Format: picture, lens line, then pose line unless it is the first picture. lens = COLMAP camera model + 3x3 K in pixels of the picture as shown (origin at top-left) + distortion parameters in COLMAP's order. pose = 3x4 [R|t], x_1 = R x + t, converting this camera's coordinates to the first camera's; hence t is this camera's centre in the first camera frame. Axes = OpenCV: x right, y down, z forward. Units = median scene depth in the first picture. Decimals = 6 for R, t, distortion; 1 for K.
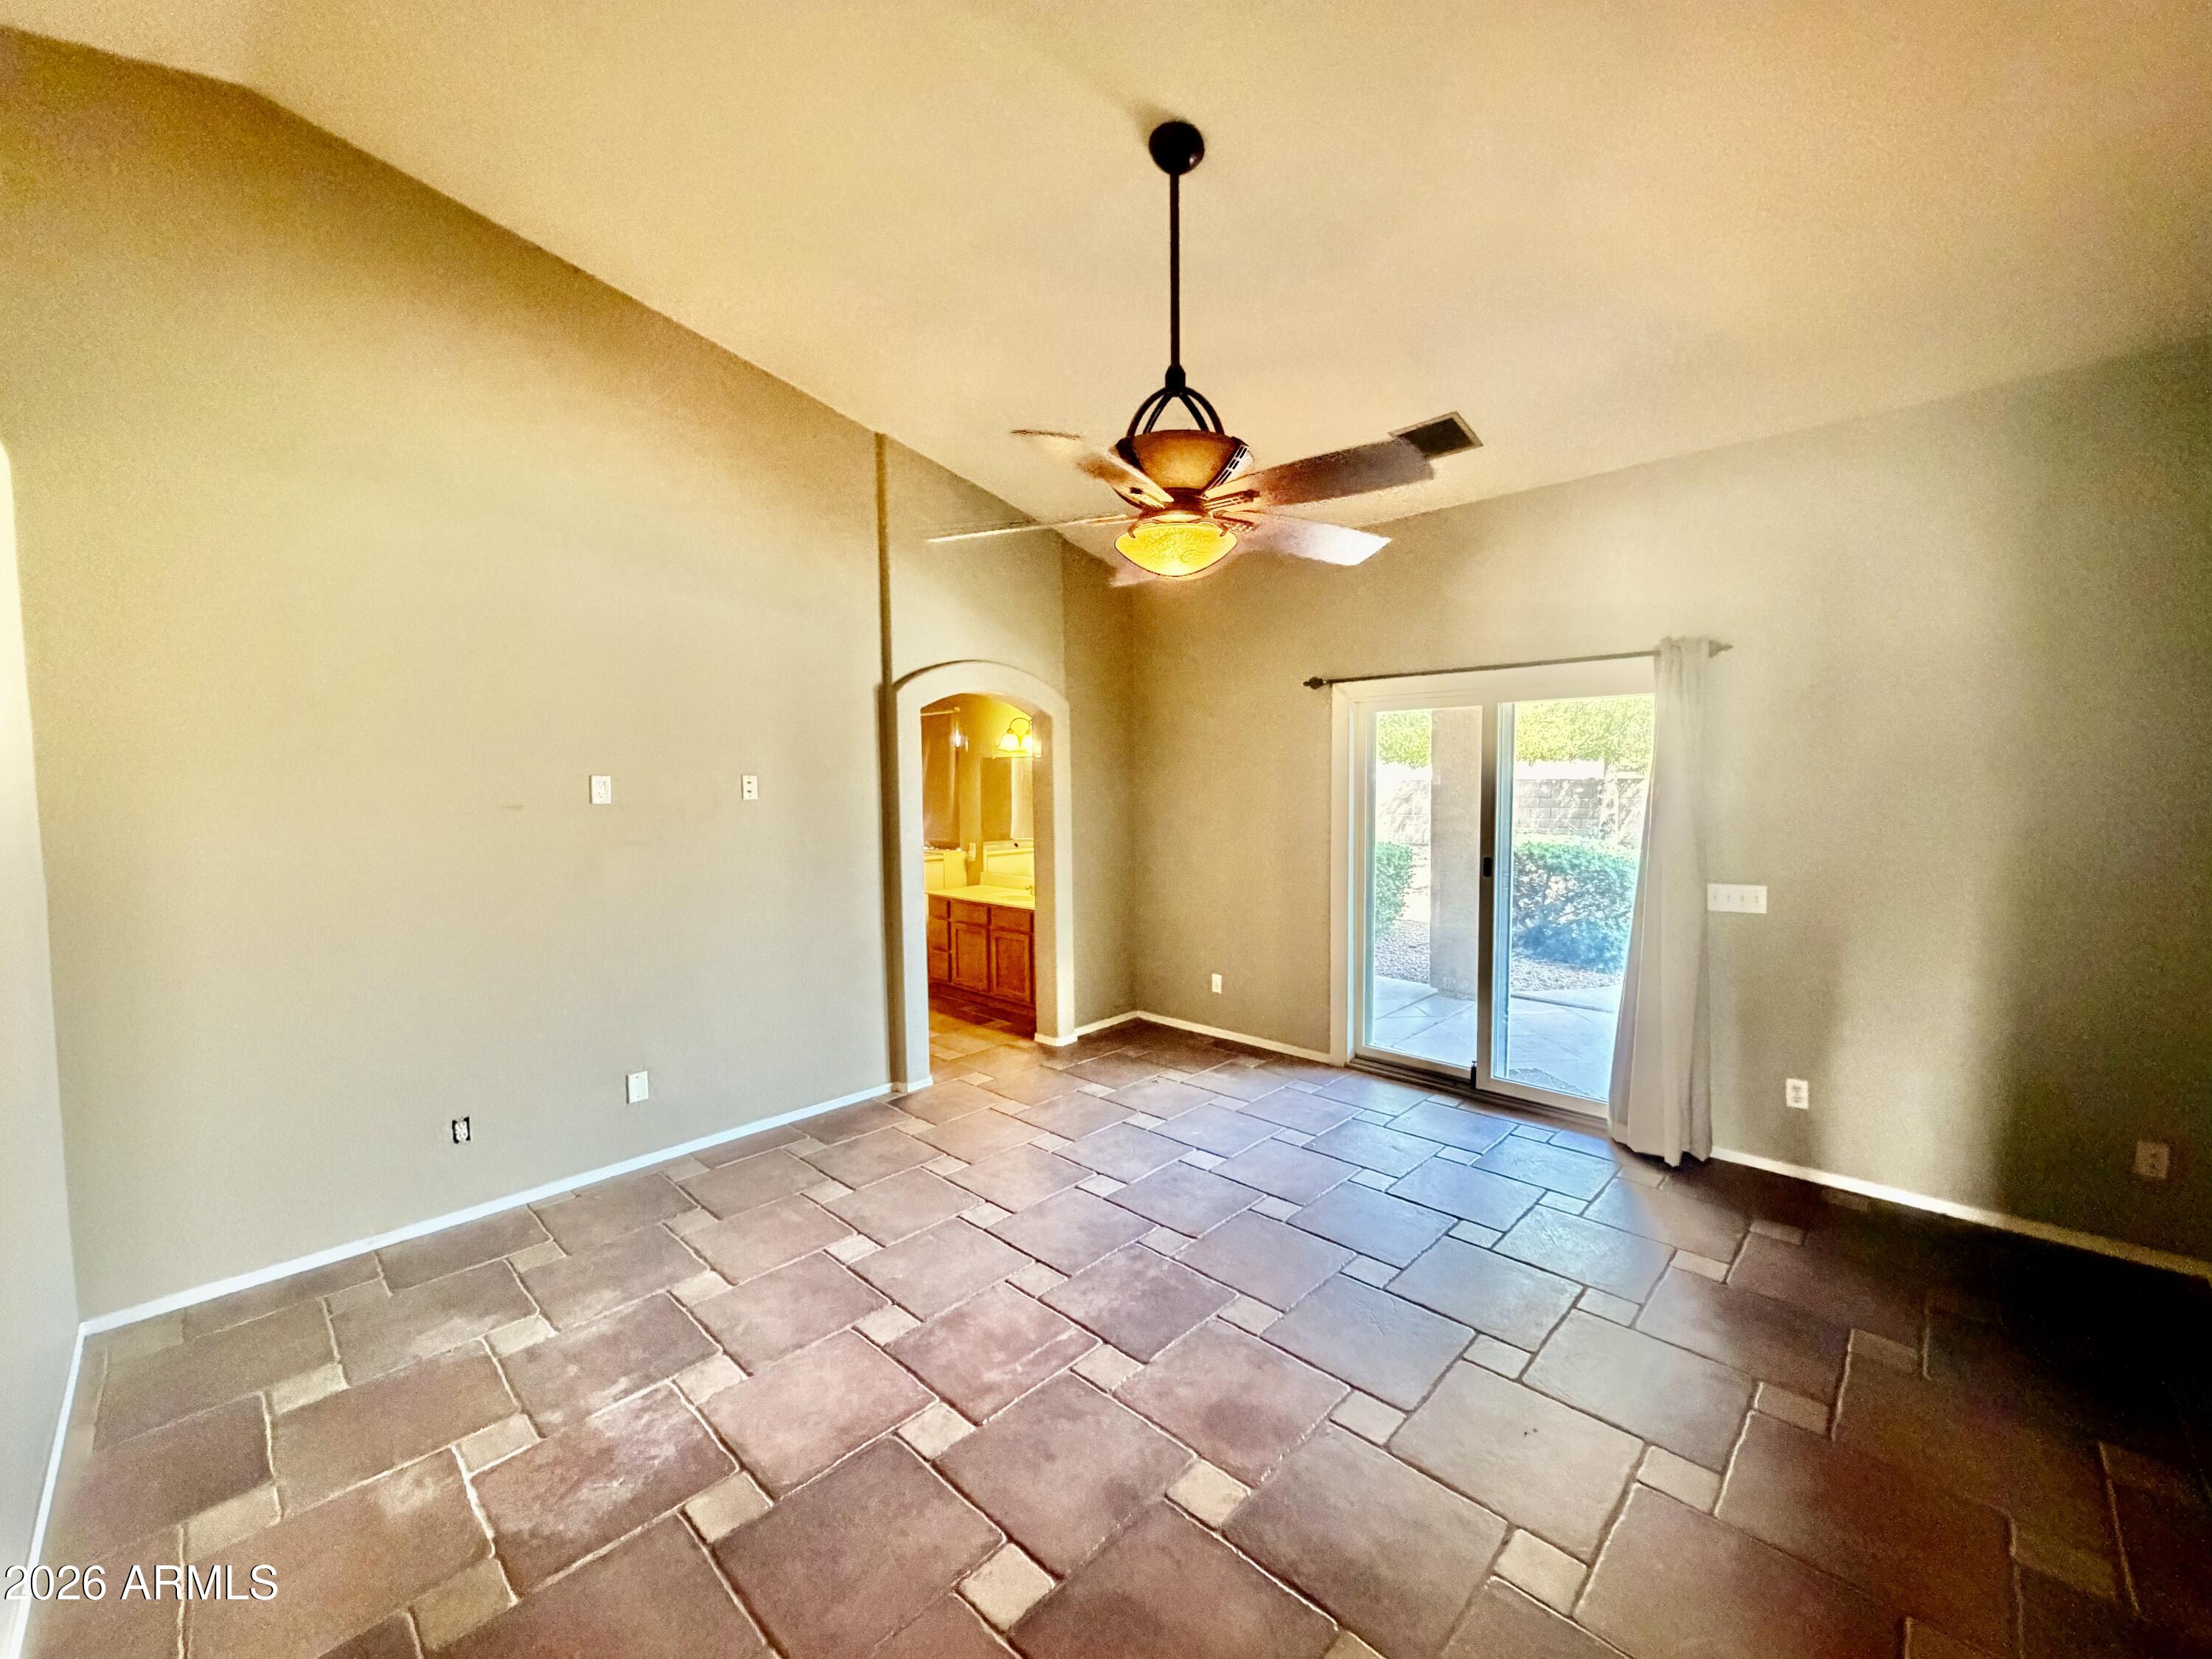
lens RADIAL K [[880.4, 0, 1103.5], [0, 880.4, 833.1], [0, 0, 1]] dist [0.000048, -0.000286]
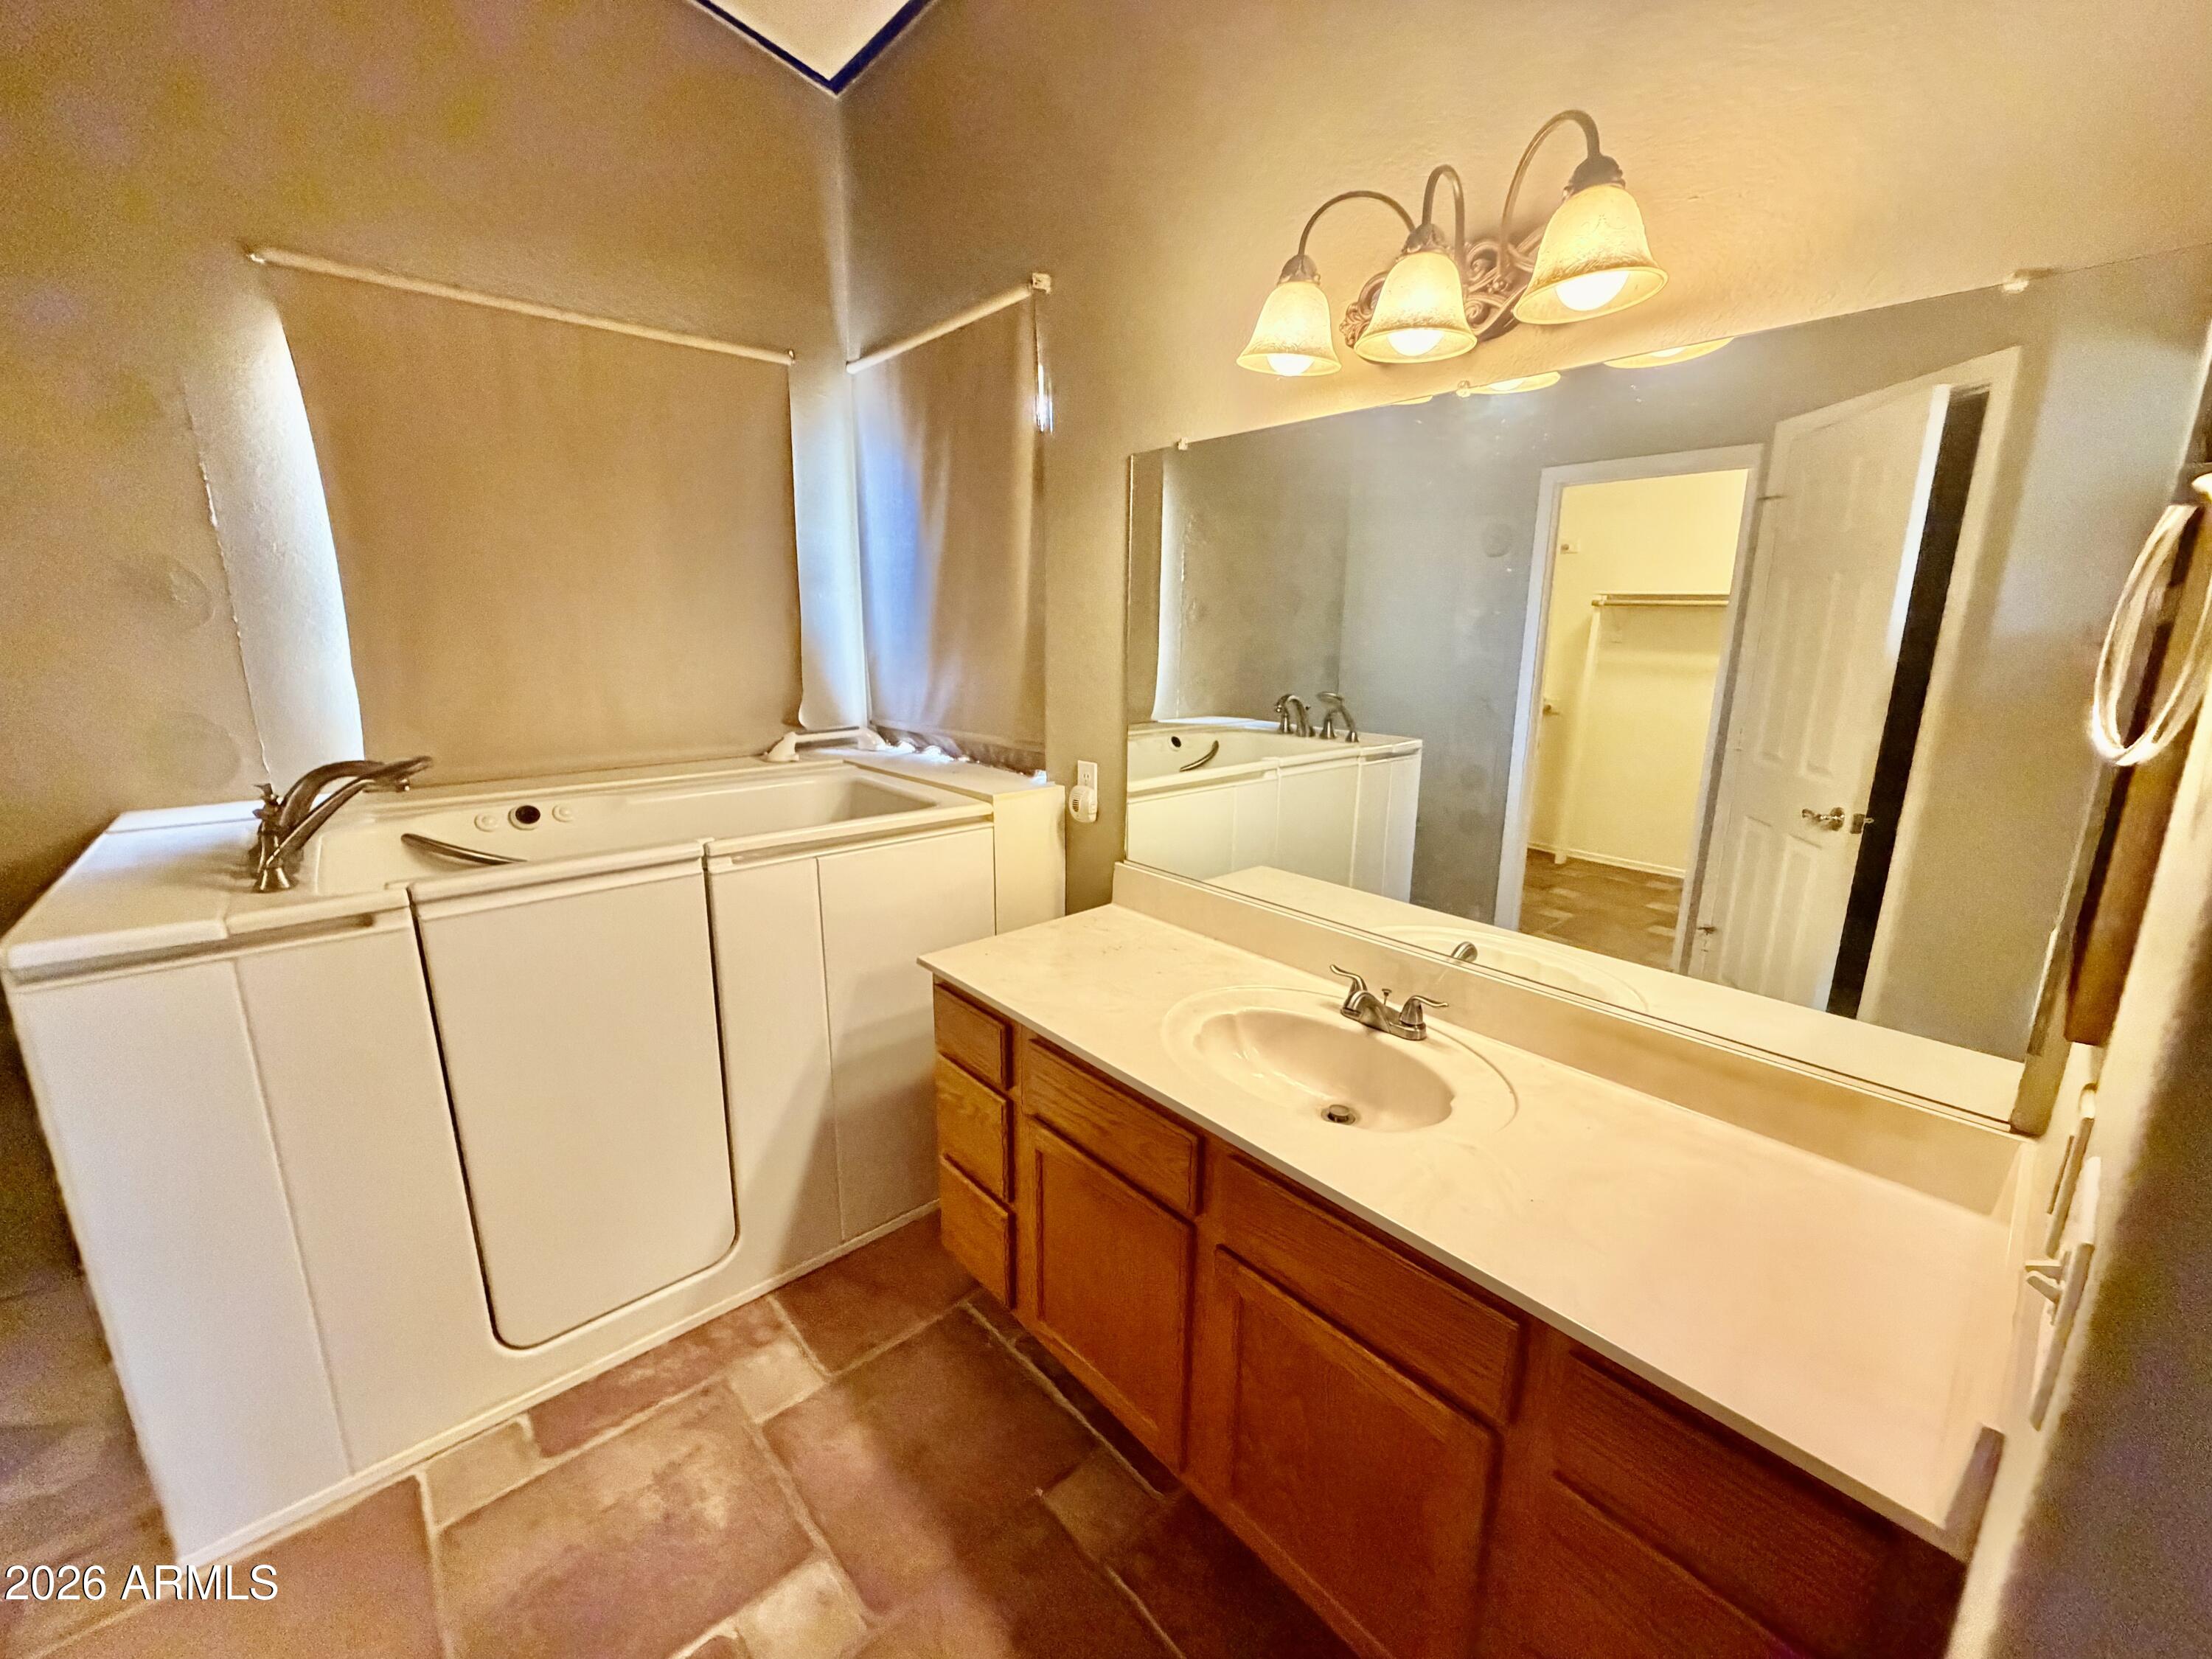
lens RADIAL K [[880.4, 0, 1099.6], [0, 880.4, 825.7], [0, 0, 1]] dist [0.000048, -0.000286]
pose [[0.996686, 0.031806, -0.074869, -0.121473], [-0.018507, 0.984916, 0.172042, -0.018995], [0.079211, -0.170087, 0.982240, 0.699491]]
